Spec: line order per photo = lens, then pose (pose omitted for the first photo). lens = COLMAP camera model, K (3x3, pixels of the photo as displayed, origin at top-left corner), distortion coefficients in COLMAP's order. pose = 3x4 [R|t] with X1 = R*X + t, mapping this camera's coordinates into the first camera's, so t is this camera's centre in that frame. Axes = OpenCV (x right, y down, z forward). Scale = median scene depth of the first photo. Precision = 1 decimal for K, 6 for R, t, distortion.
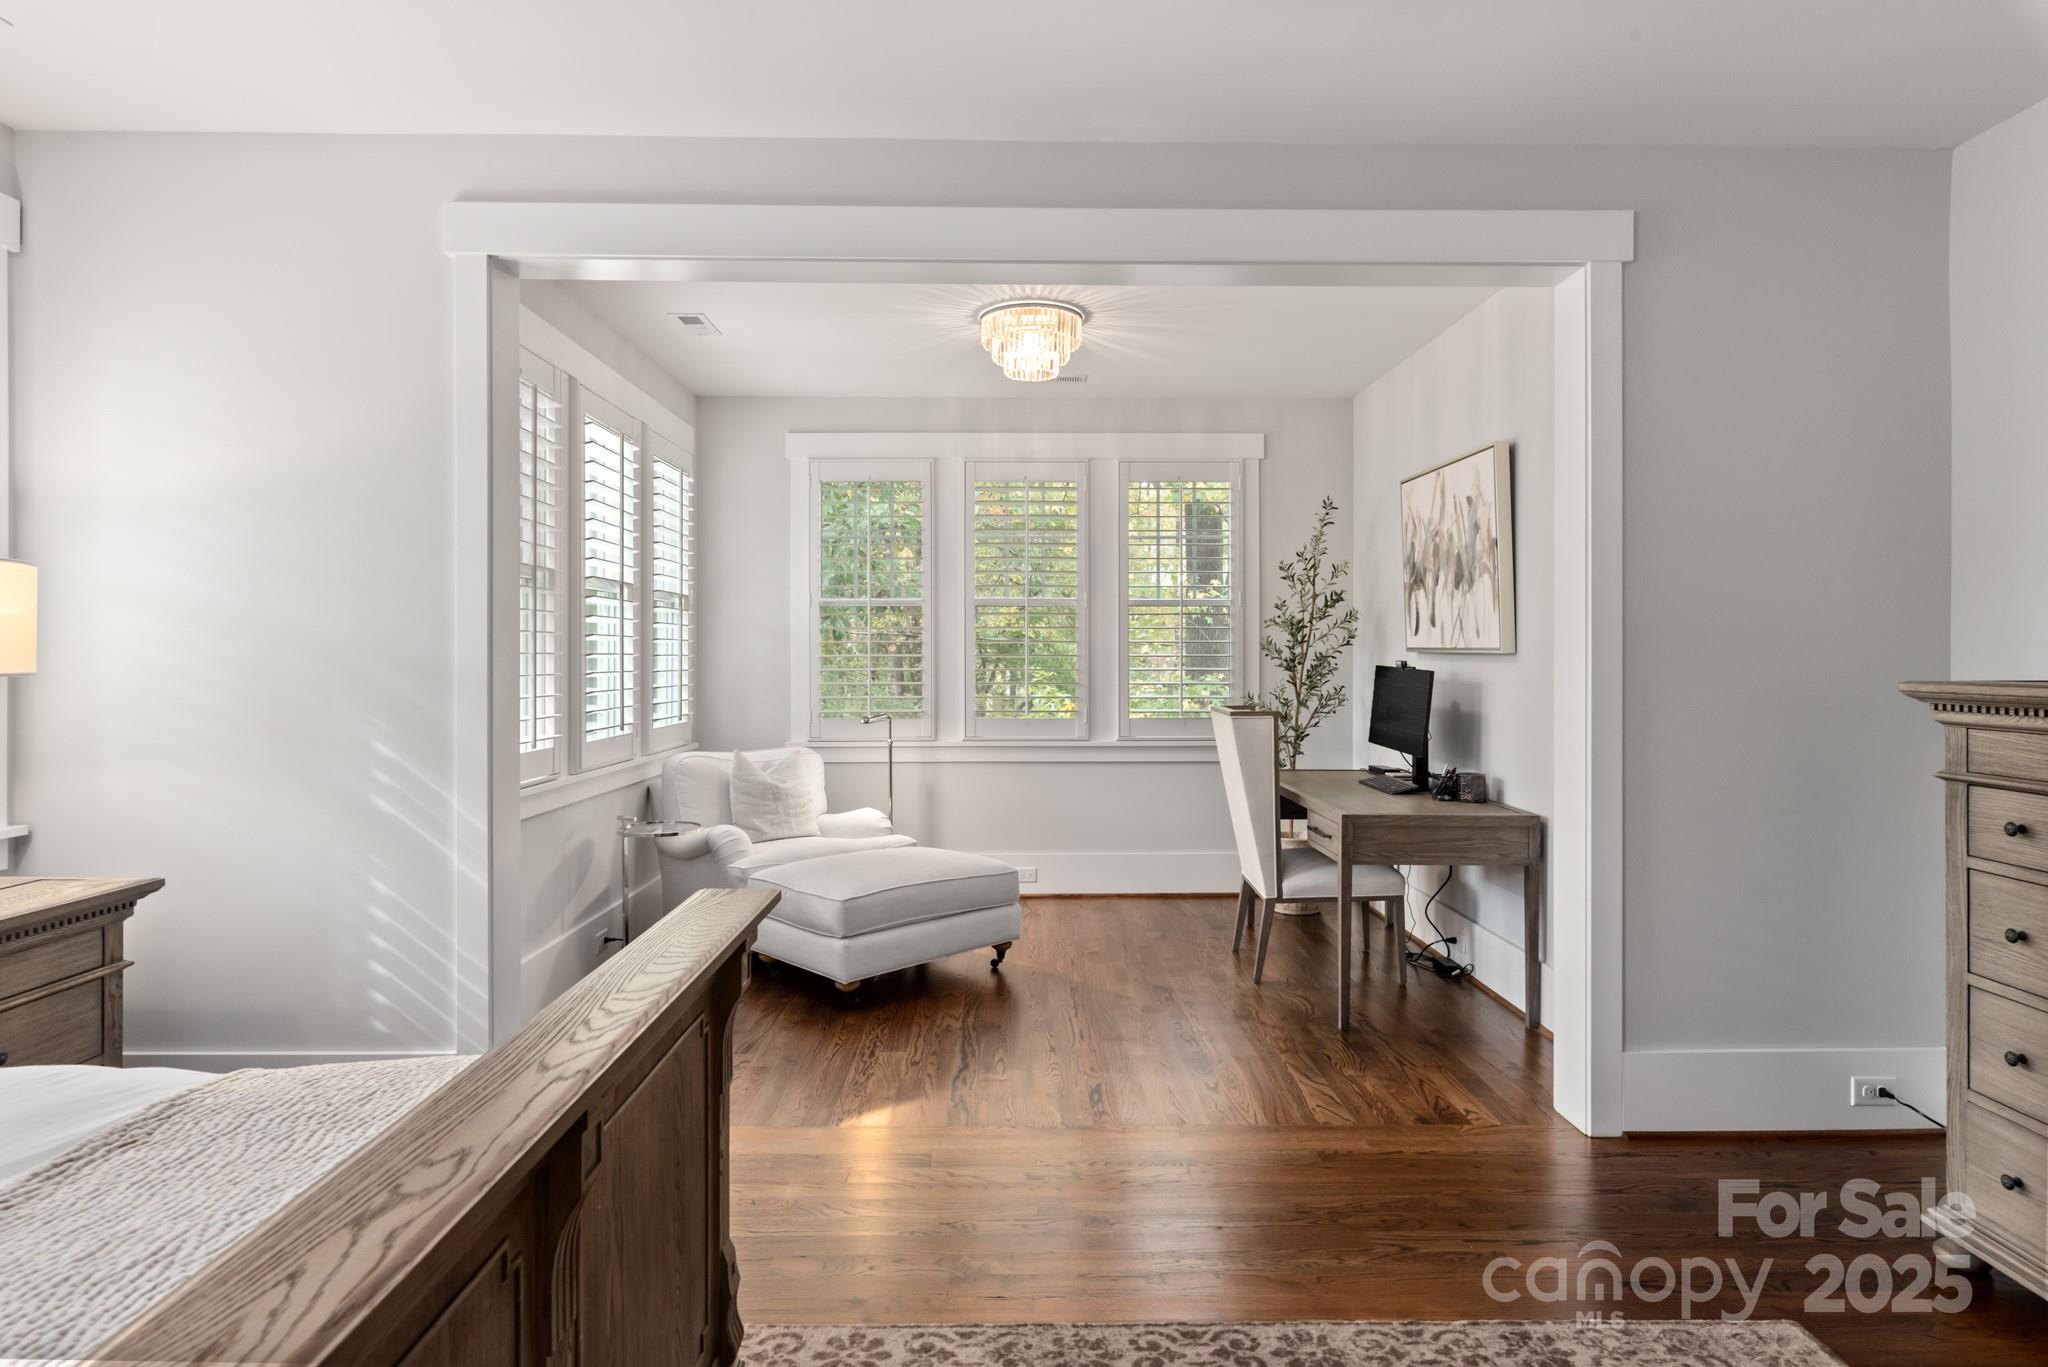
lens RADIAL K [[1116.7, 0, 1027.0], [0, 1116.7, 651.7], [0, 0, 1]] dist [0.005766, 0.000384]
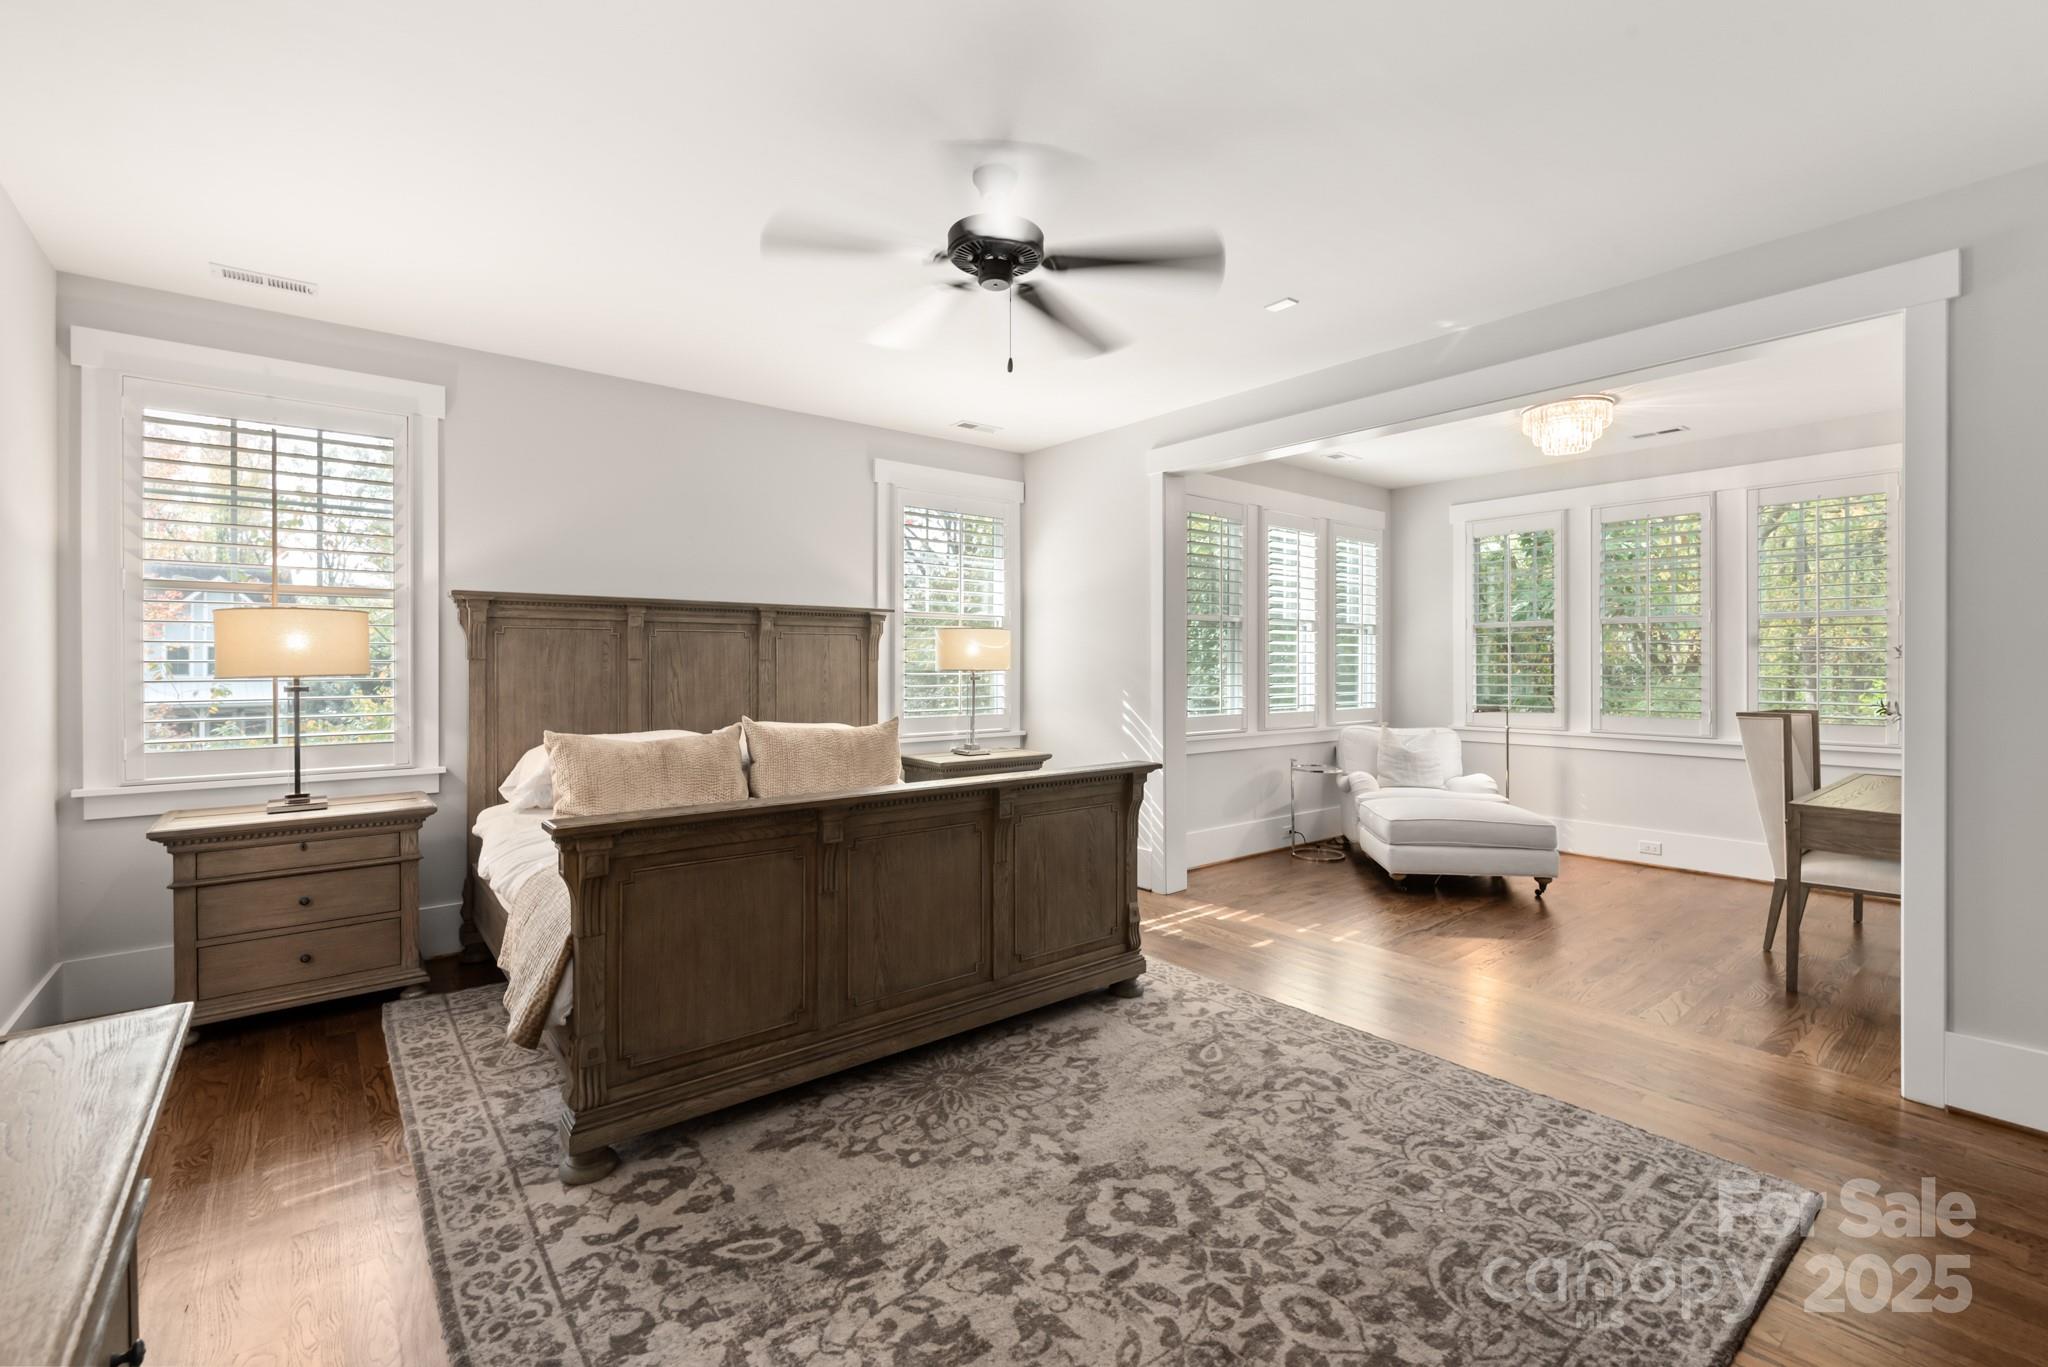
lens RADIAL K [[896.1, 0, 1025.4], [0, 896.1, 658.3], [0, 0, 1]] dist [-0.001603, -0.000105]
pose [[0.616075, -0.004584, -0.787674, 0.441805], [0.001183, 0.999987, -0.004895, 0.001326], [0.787686, 0.002083, 0.616073, -0.152634]]
